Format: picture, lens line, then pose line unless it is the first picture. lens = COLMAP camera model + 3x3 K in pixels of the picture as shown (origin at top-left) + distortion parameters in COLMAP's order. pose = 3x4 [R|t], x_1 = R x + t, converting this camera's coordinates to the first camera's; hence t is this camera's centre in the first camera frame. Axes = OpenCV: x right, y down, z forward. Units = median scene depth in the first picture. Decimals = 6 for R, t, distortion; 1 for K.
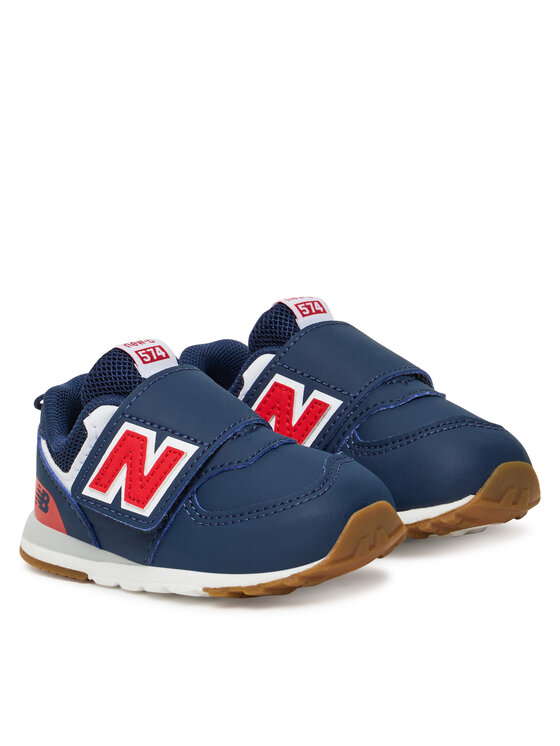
lens RADIAL K [[2183.9, 0, 280.0], [0, 2183.9, 373.0], [0, 0, 1]] dist [-0.022043, 0.247575]
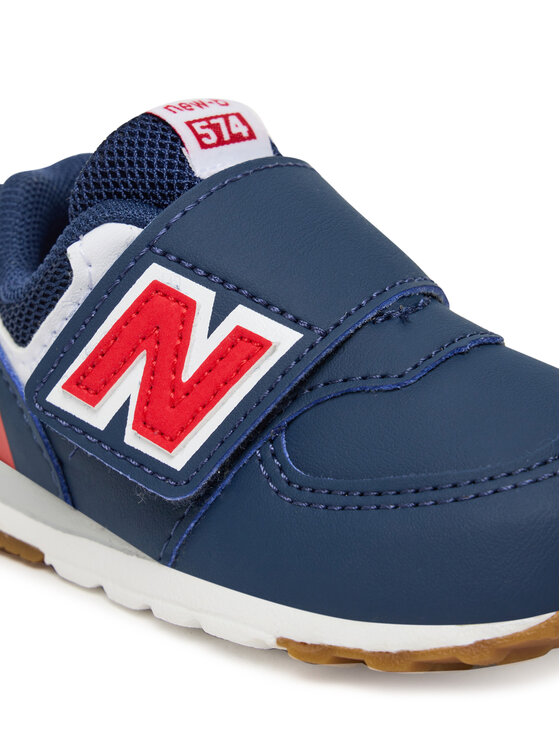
lens RADIAL K [[1798.8, 0, 280.0], [0, 1798.8, 373.0], [0, 0, 1]] dist [0.962696, 0.242738]
pose [[0.993015, 0.117526, 0.010412, -0.044756], [-0.117983, 0.989763, 0.080312, 0.011166], [-0.000867, -0.080980, 0.996715, 0.605070]]
